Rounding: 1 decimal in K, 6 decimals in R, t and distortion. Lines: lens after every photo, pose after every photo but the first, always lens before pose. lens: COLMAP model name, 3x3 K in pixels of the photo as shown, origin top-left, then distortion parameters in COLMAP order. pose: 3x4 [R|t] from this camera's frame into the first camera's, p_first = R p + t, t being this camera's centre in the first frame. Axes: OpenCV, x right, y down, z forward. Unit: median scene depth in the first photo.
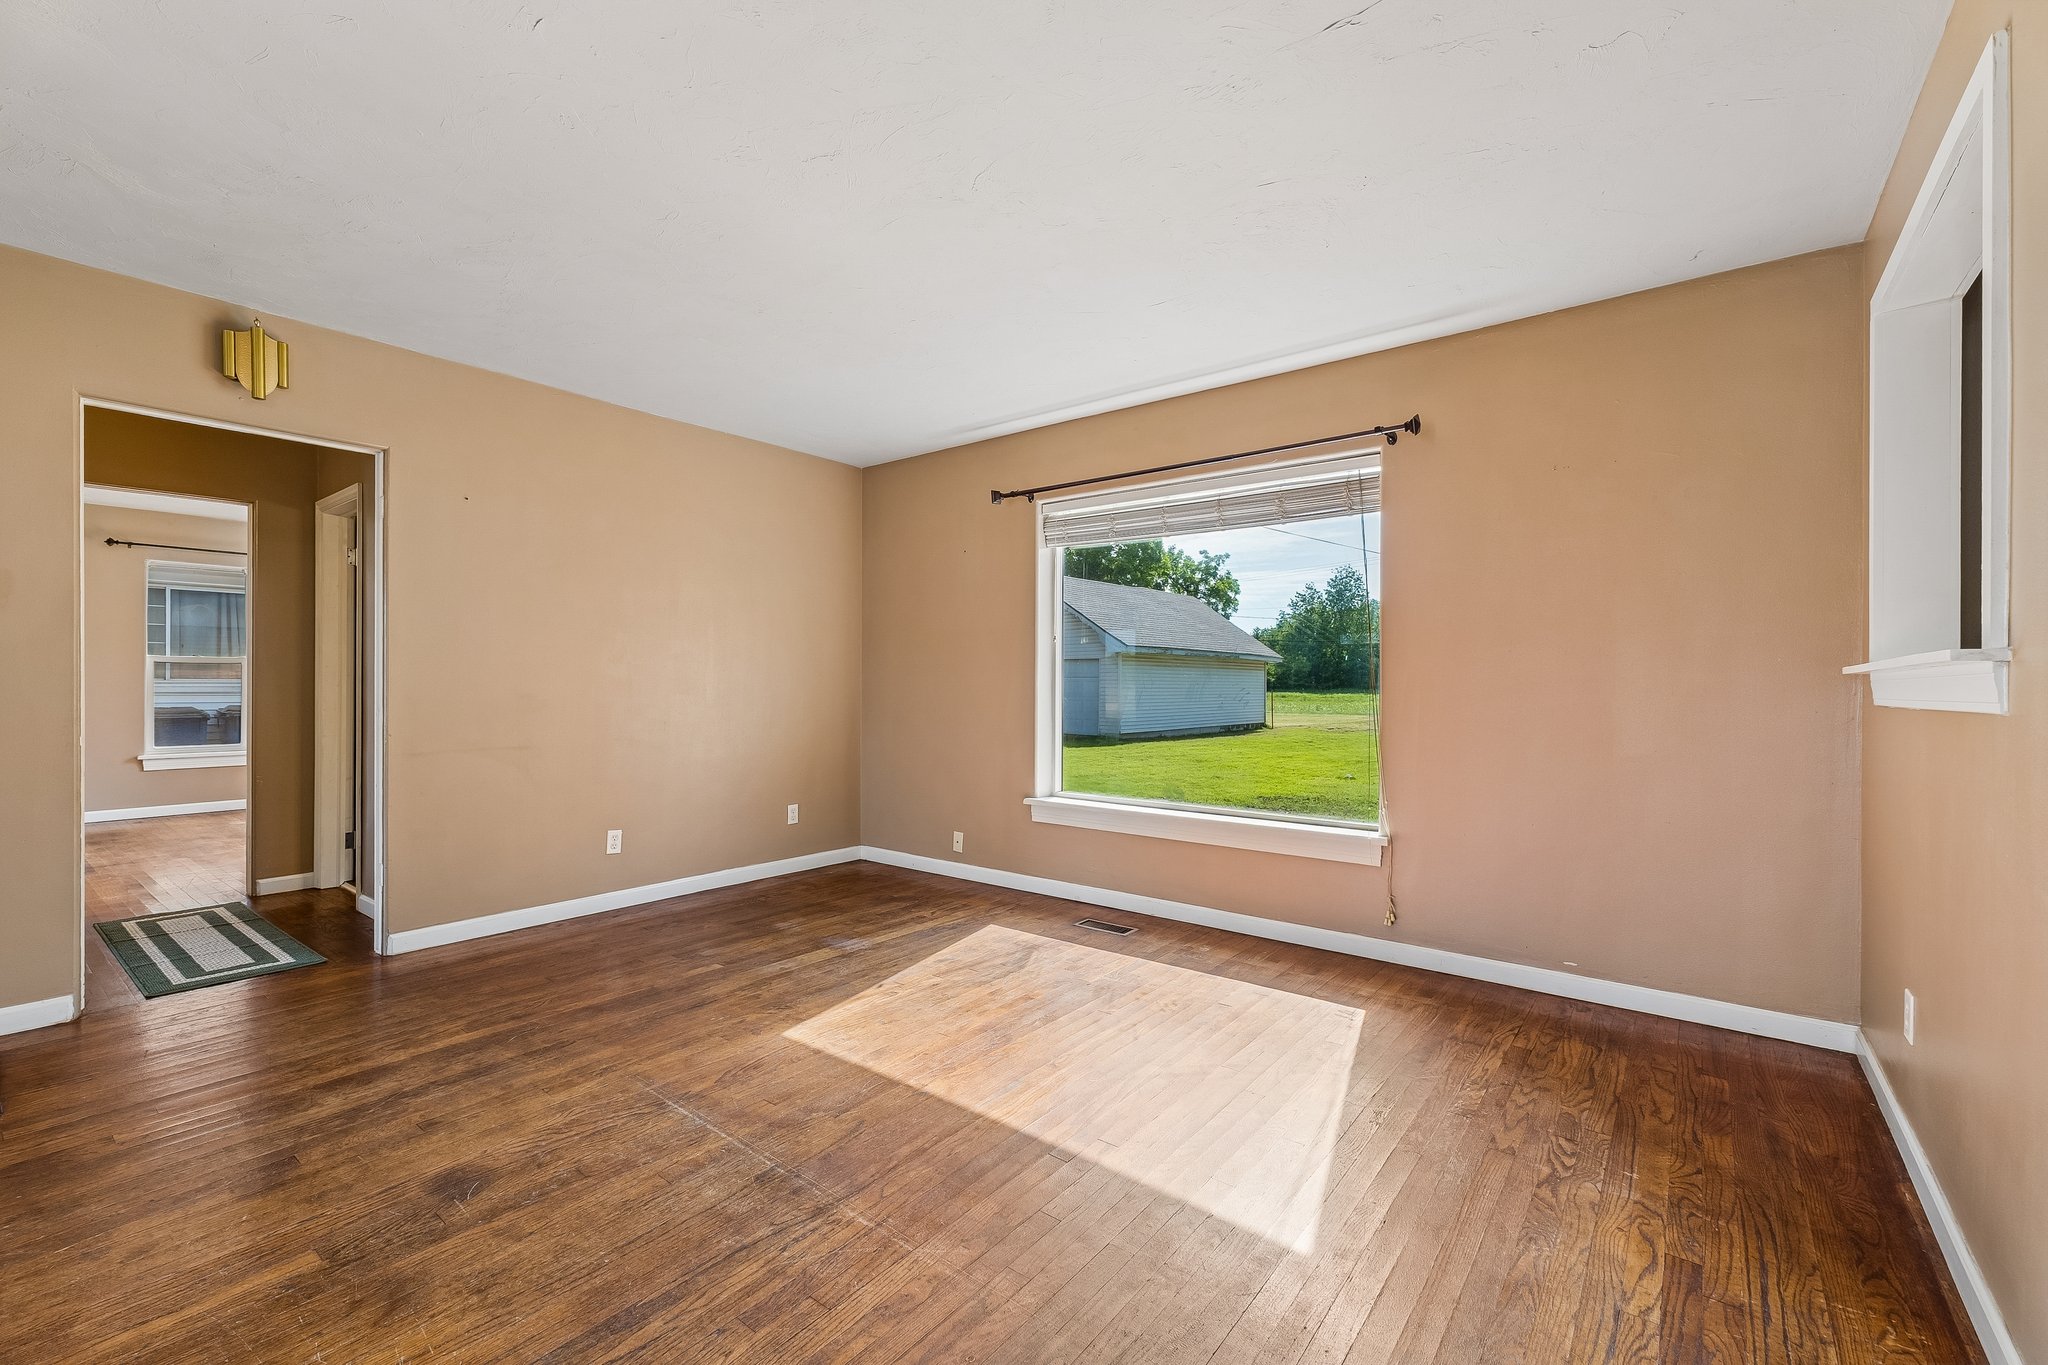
lens RADIAL K [[861.3, 0, 1024.0], [0, 861.3, 682.5], [0, 0, 1]] dist [0.002322, 0.000209]
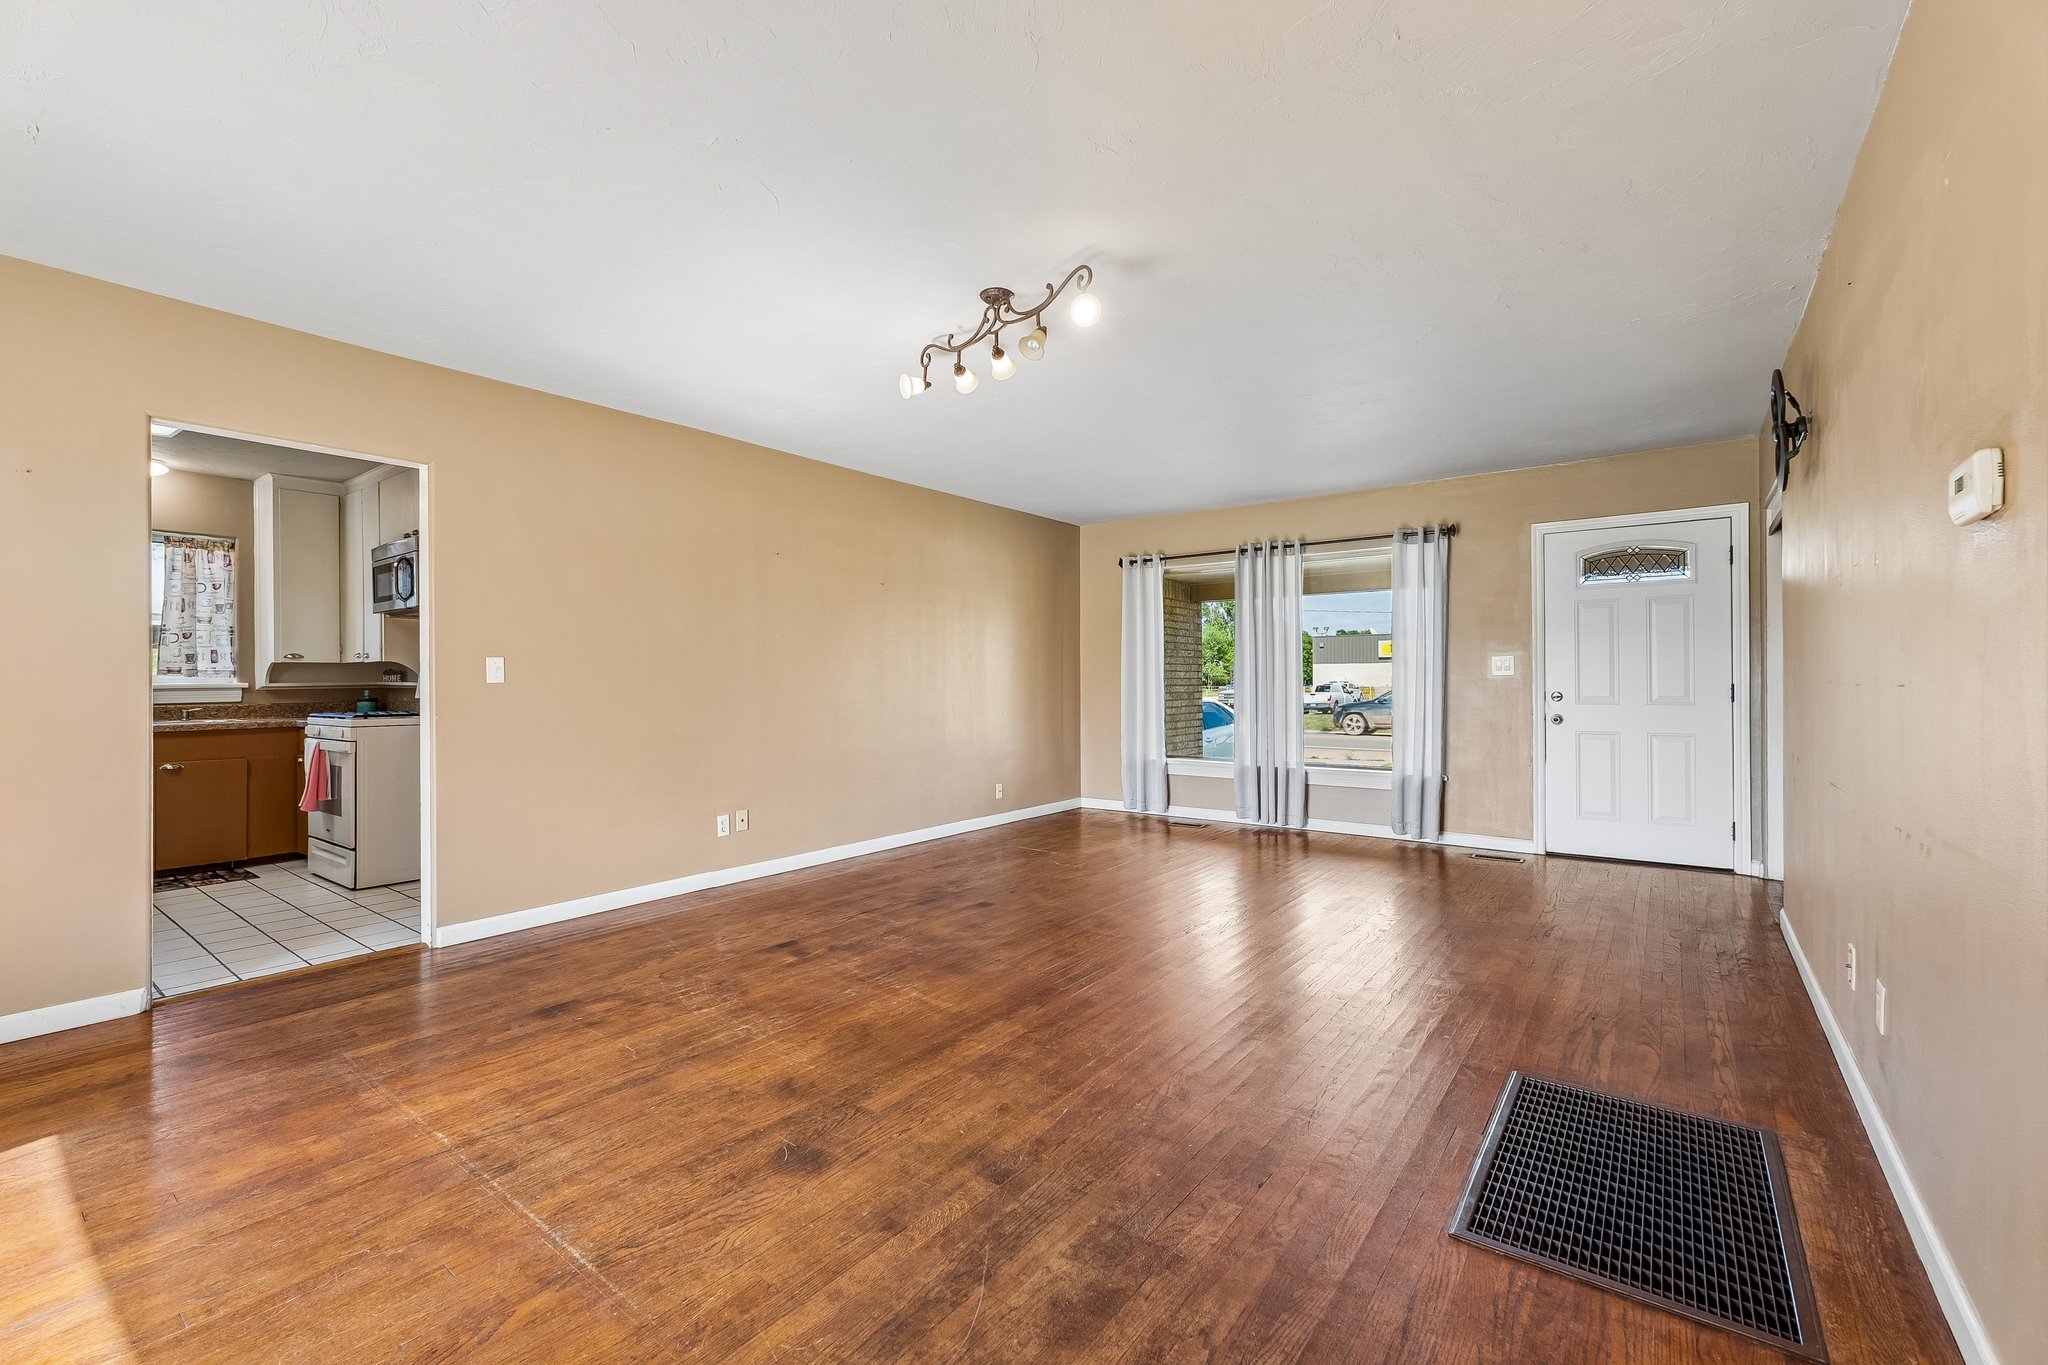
lens RADIAL K [[861.3, 0, 1024.0], [0, 861.3, 682.5], [0, 0, 1]] dist [0.002322, 0.000209]
pose [[-0.999805, -0.002536, -0.019597, -0.631338], [-0.002586, 0.999993, 0.002522, -0.004048], [0.019591, 0.002572, -0.999805, 1.437665]]
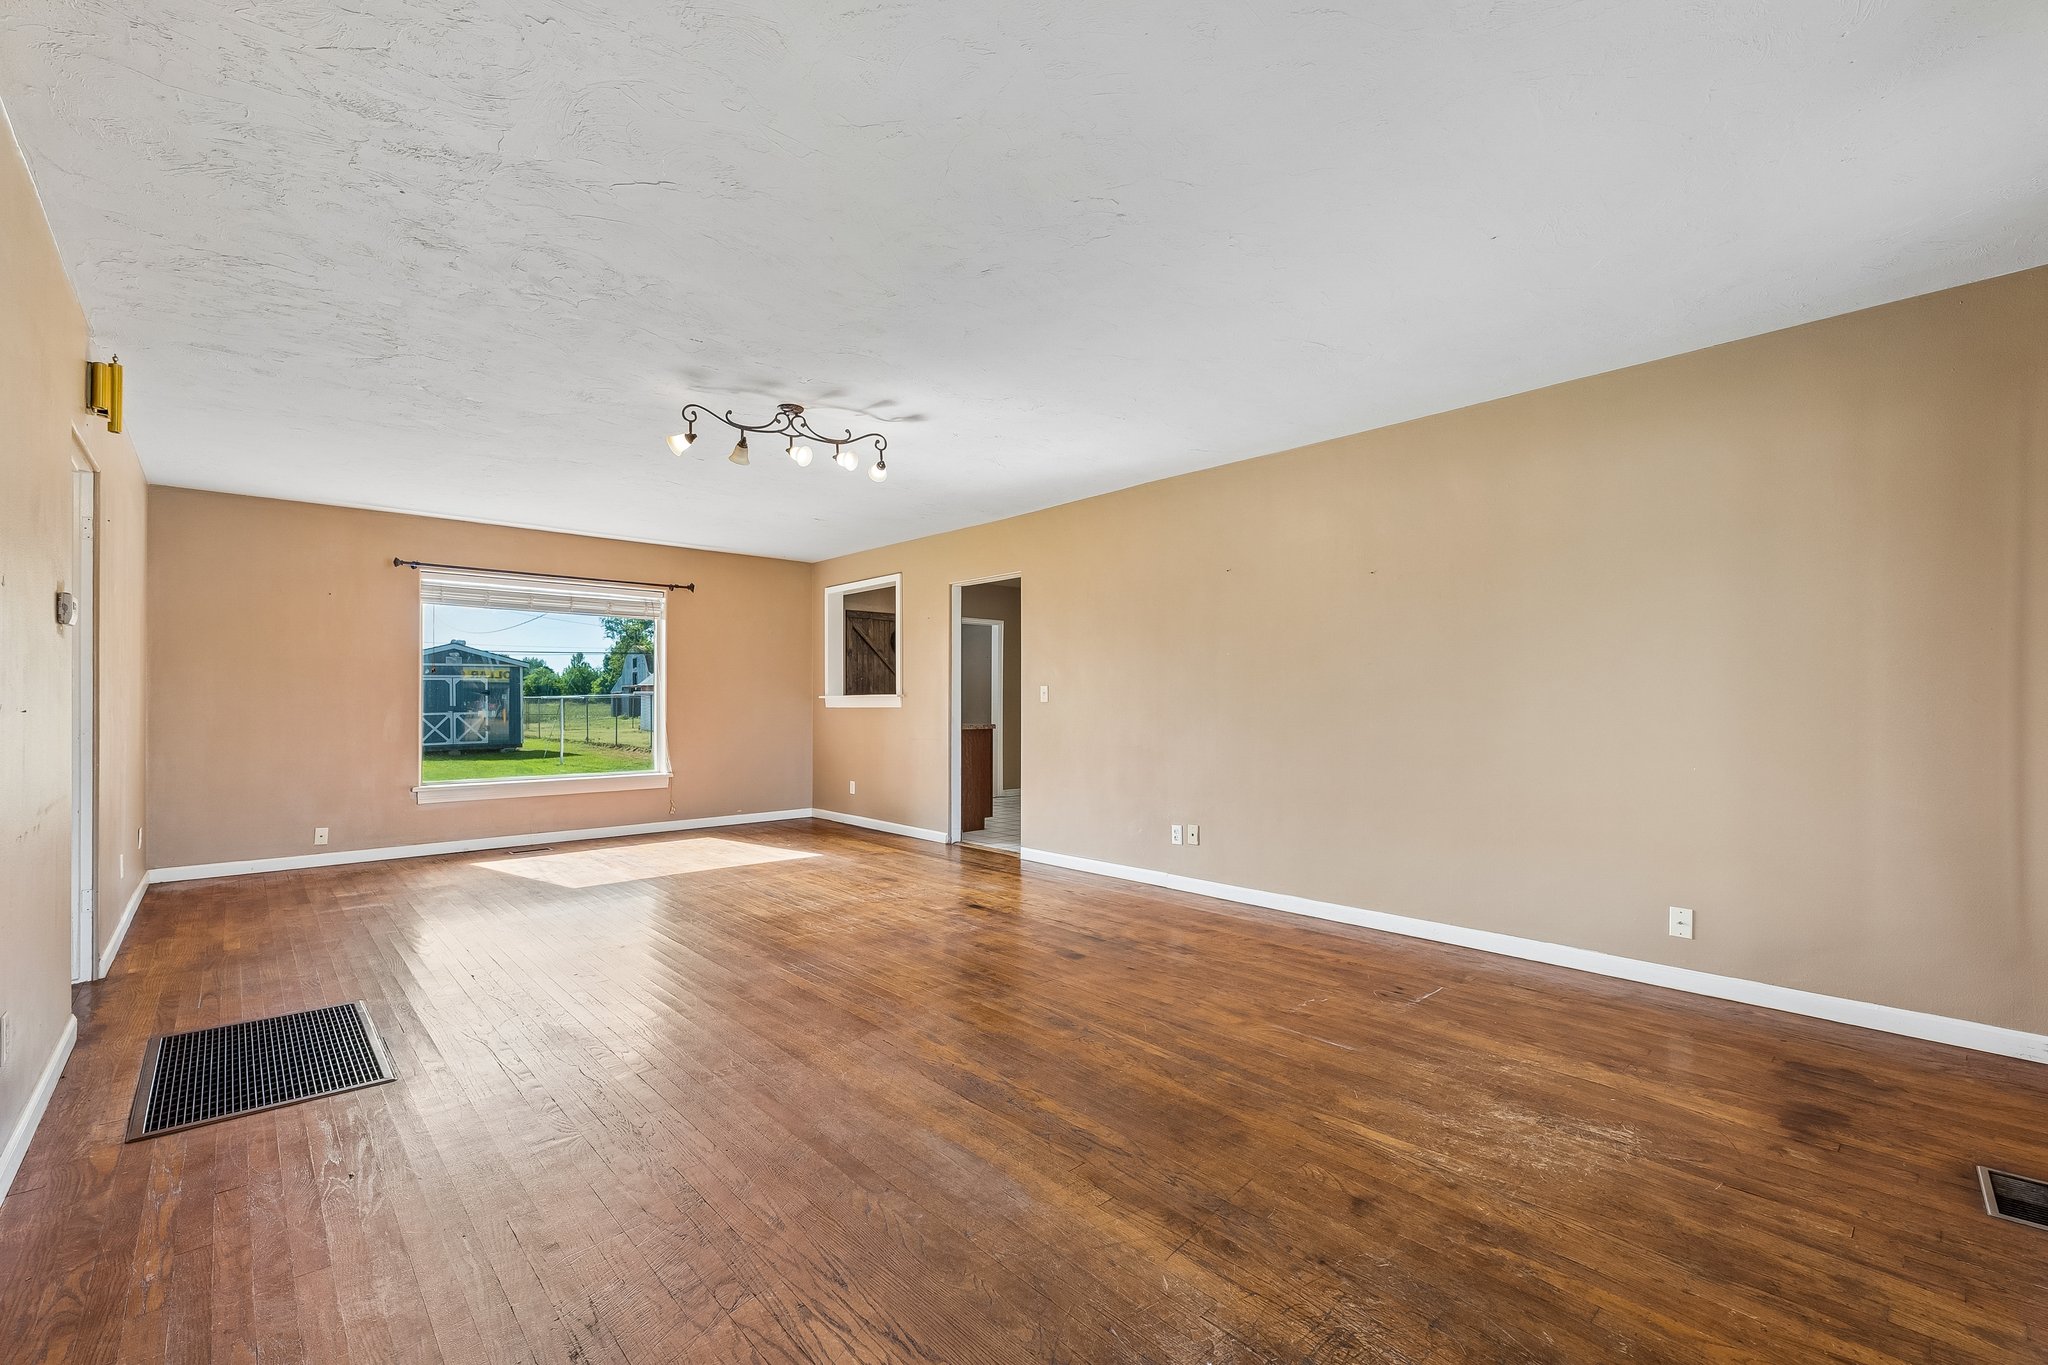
lens RADIAL K [[866.2, 0, 1022.8], [0, 866.2, 698.0], [0, 0, 1]] dist [0.001465, 0.000145]
pose [[0.167560, -0.002973, 0.985857, -1.982948], [0.002134, 0.999994, 0.002653, -0.014213], [-0.985860, 0.001660, 0.167565, -0.290853]]
